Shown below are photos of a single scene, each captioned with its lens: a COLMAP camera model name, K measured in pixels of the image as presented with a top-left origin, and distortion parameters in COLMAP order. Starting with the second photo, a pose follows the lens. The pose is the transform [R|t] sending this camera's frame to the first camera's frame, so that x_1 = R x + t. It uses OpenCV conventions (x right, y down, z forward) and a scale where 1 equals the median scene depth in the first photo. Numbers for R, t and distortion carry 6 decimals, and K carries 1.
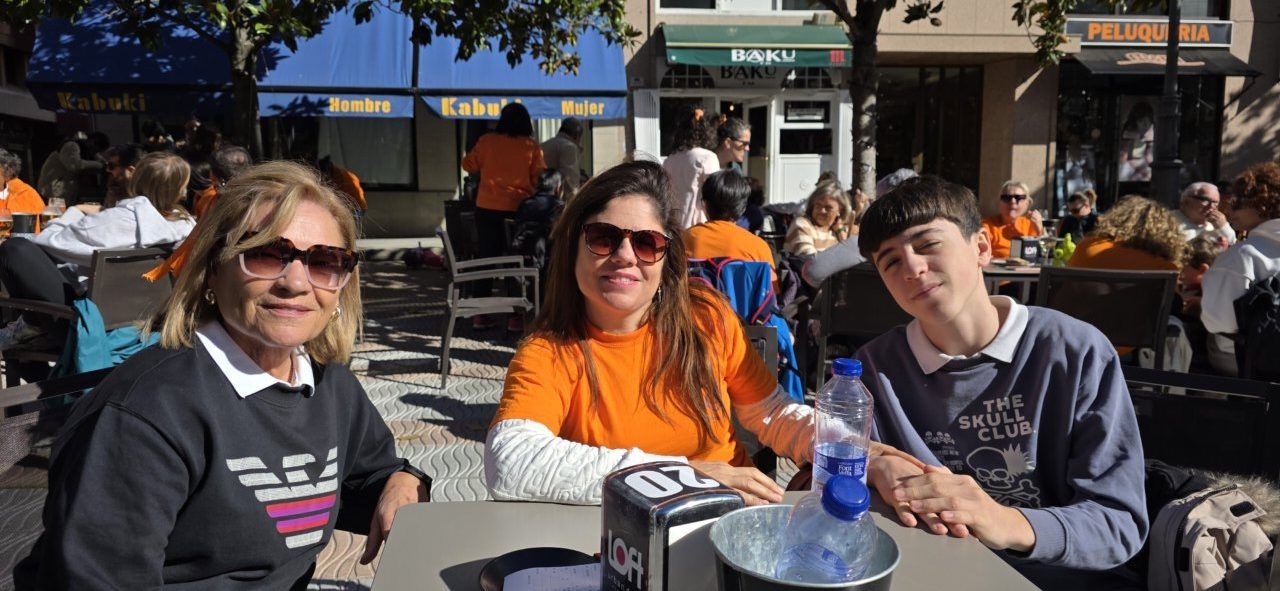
lens RADIAL K [[848.4, 0, 626.7], [0, 848.4, 294.0], [0, 0, 1]] dist [0.049165, -0.061392]
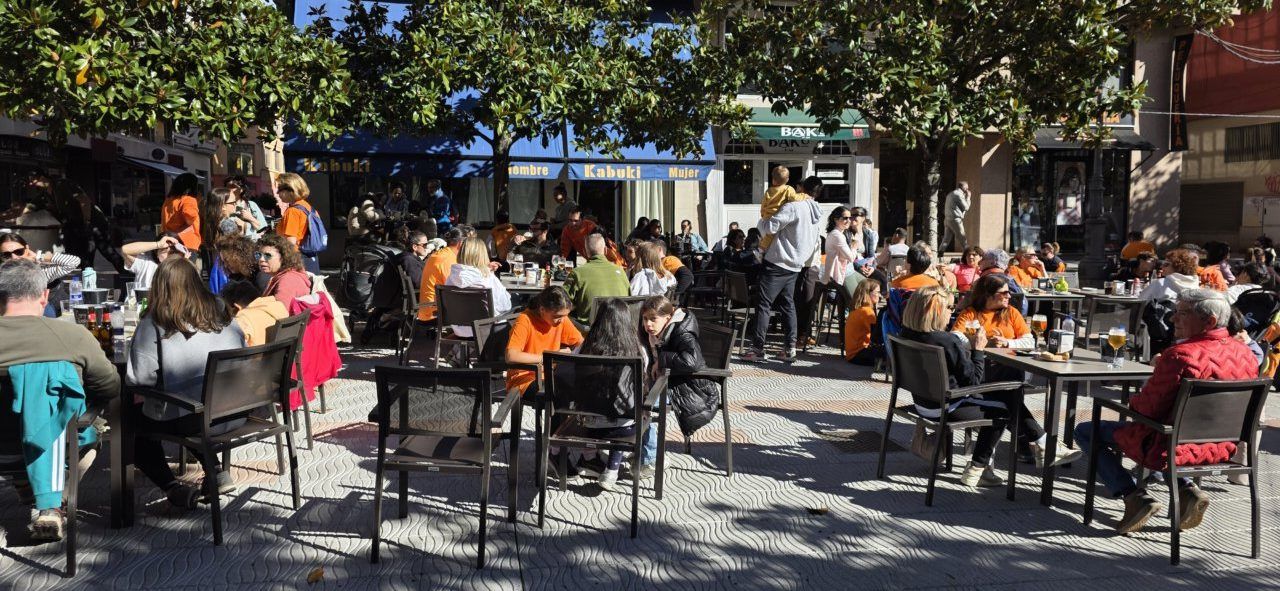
lens RADIAL K [[857.3, 0, 635.2], [0, 857.3, 276.3], [0, 0, 1]] dist [0.062103, -0.073787]
pose [[0.998159, 0.002442, 0.060611, -0.185574], [0.000270, 0.999001, -0.044697, 0.013441], [-0.060659, 0.044631, 0.997160, -0.342342]]
